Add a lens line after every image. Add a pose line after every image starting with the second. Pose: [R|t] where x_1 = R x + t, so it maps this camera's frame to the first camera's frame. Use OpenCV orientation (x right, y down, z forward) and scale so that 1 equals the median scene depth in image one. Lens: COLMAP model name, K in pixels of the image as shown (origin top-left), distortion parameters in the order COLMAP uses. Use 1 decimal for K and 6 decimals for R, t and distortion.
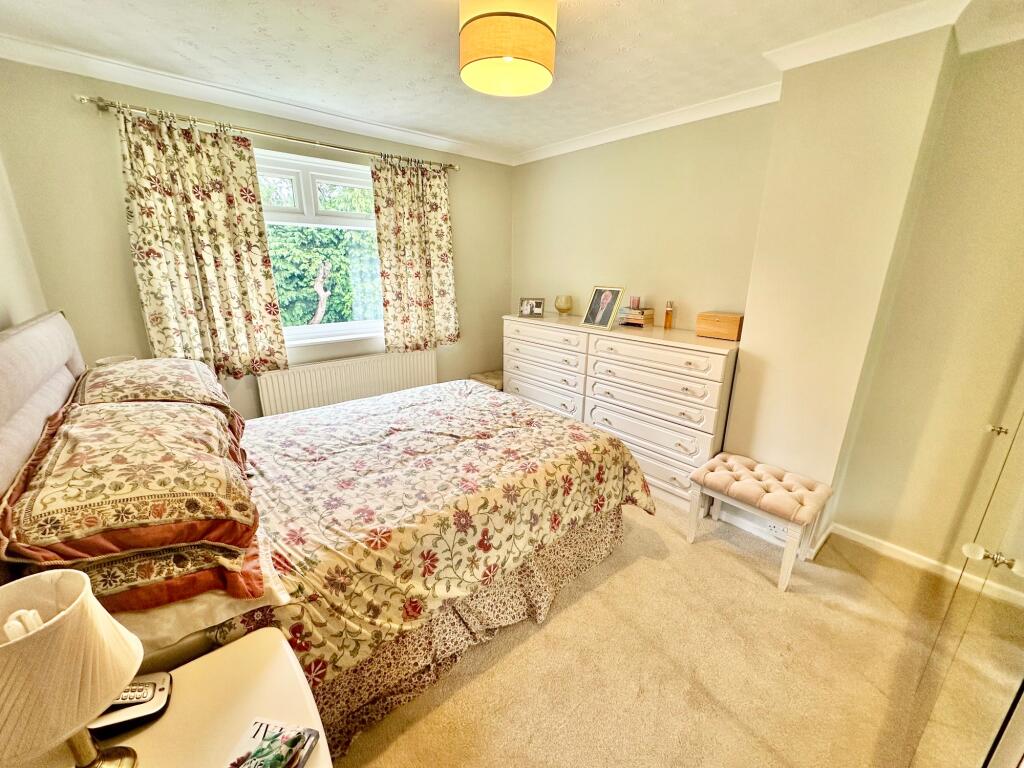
lens RADIAL K [[406.6, 0, 509.6], [0, 406.6, 382.0], [0, 0, 1]] dist [-0.003487, 0.000496]
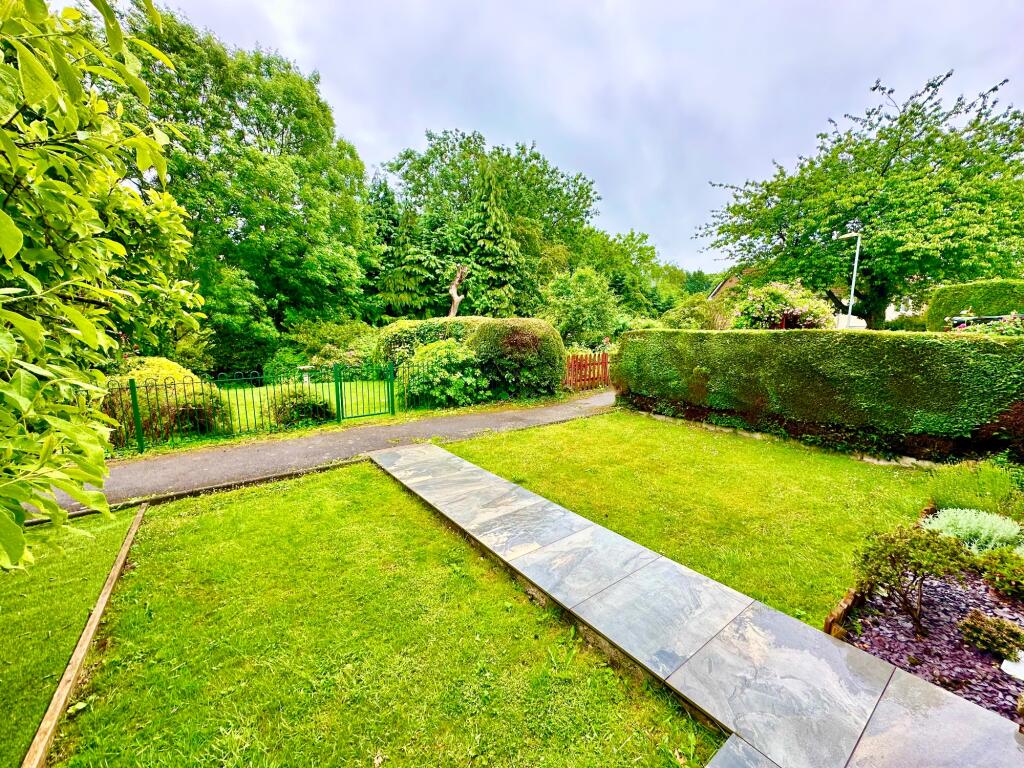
lens RADIAL K [[406.6, 0, 506.6], [0, 406.6, 380.8], [0, 0, 1]] dist [-0.003487, 0.000496]
pose [[0.995854, 0.006581, -0.090732, -0.288062], [-0.019126, 0.990234, -0.138098, 0.132461], [0.088937, 0.139261, 0.986254, 0.082656]]
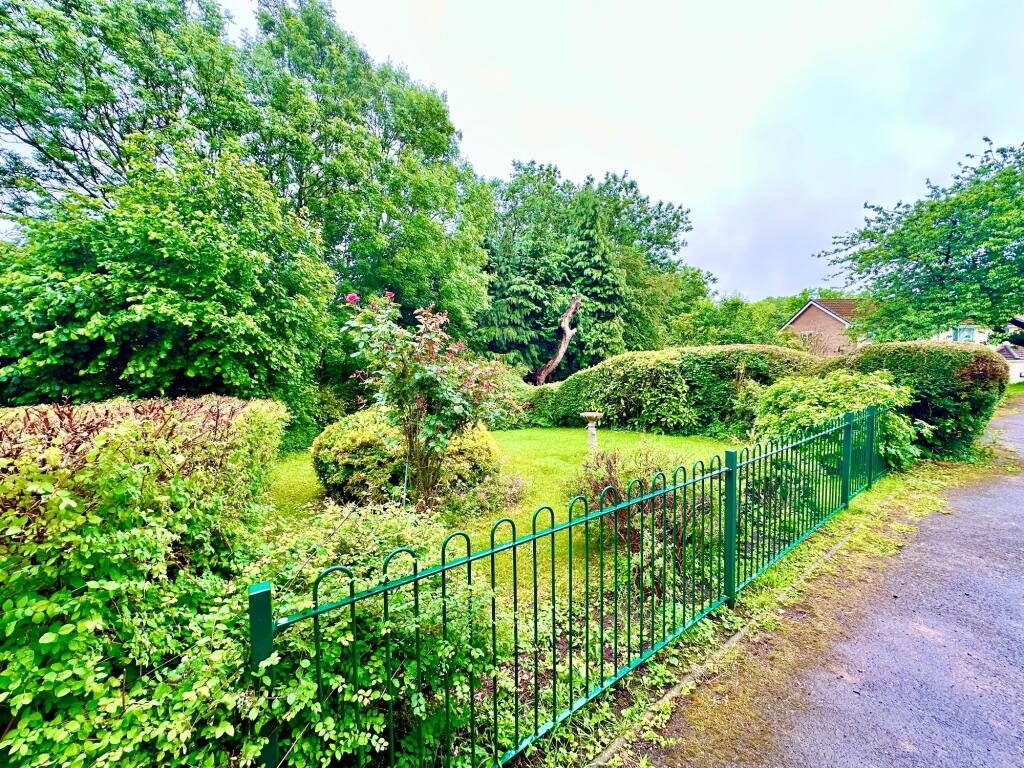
lens RADIAL K [[406.6, 0, 510.5], [0, 406.6, 382.9], [0, 0, 1]] dist [-0.003487, 0.000496]
pose [[0.997863, -0.016990, -0.063091, -0.615366], [0.002091, 0.973412, -0.229051, 0.107166], [0.065305, 0.228429, 0.971368, 0.189159]]
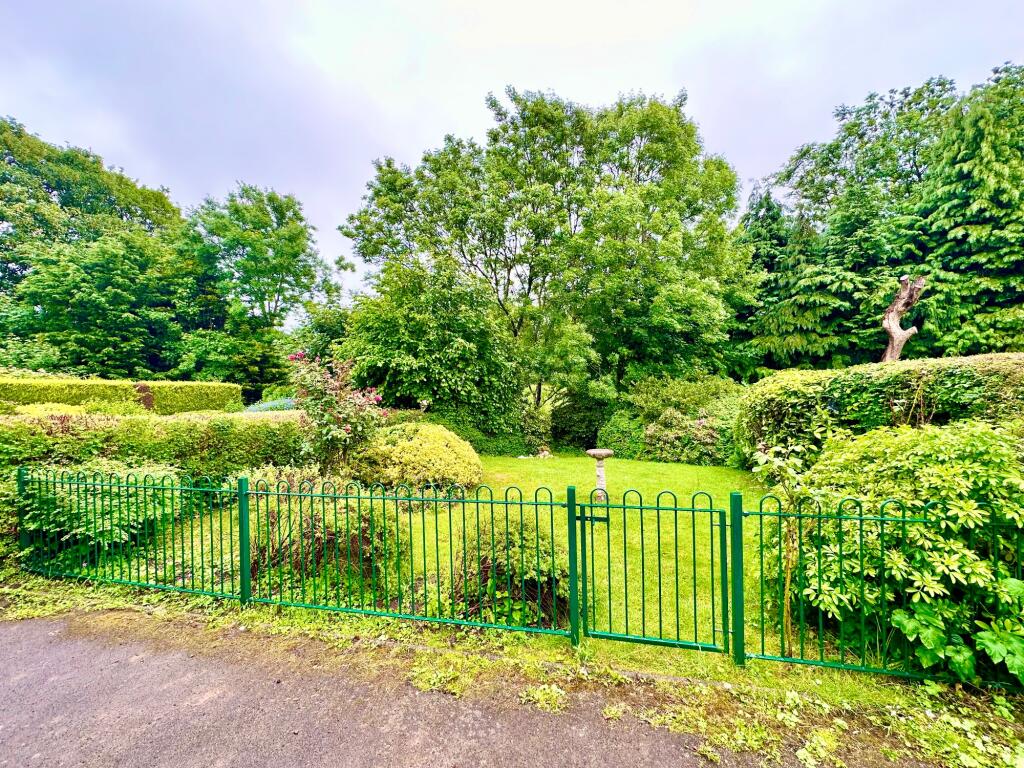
lens RADIAL K [[406.6, 0, 510.7], [0, 406.6, 384.9], [0, 0, 1]] dist [-0.003487, 0.000496]
pose [[0.585376, -0.016746, -0.810589, -0.366735], [-0.201313, 0.965474, -0.165326, 0.069630], [0.785371, 0.259960, 0.561794, 0.304463]]
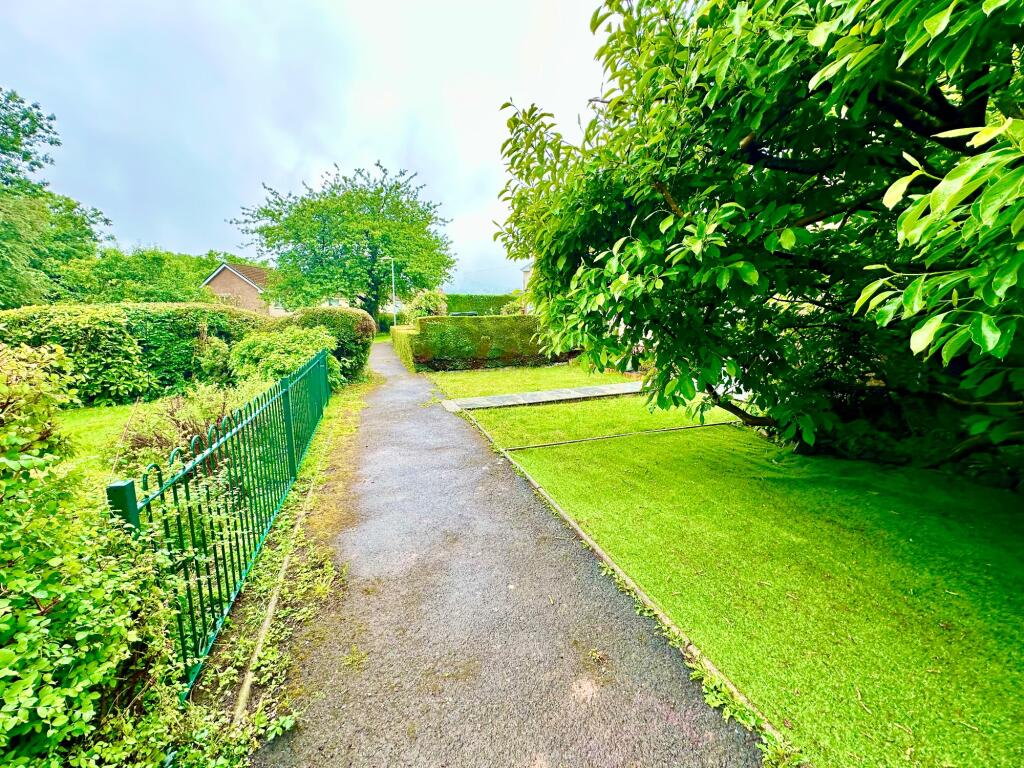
lens RADIAL K [[406.6, 0, 508.7], [0, 406.6, 381.3], [0, 0, 1]] dist [-0.003487, 0.000496]
pose [[0.373528, -0.147986, 0.915738, -0.683930], [0.264660, 0.963162, 0.047695, 0.118358], [-0.889062, 0.224544, 0.398934, 0.160905]]
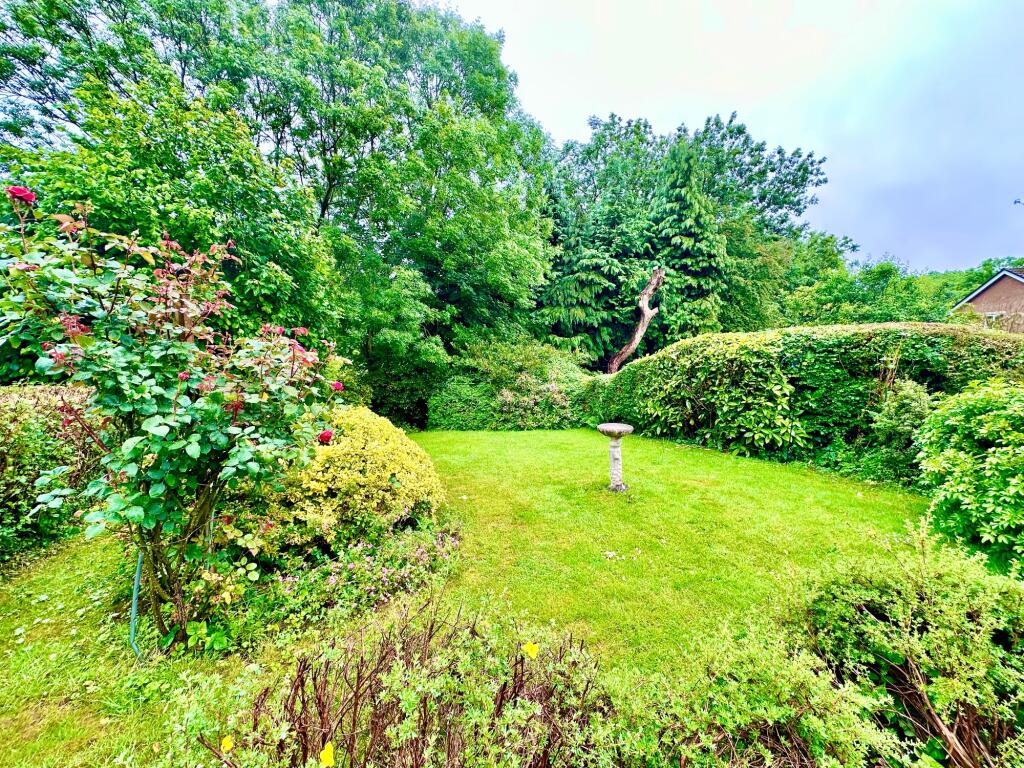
lens RADIAL K [[406.6, 0, 509.4], [0, 406.6, 383.1], [0, 0, 1]] dist [-0.003487, 0.000496]
pose [[0.956957, 0.018410, -0.289646, -0.560445], [-0.075058, 0.979734, -0.185710, 0.076610], [0.280357, 0.199457, 0.938945, 0.302244]]
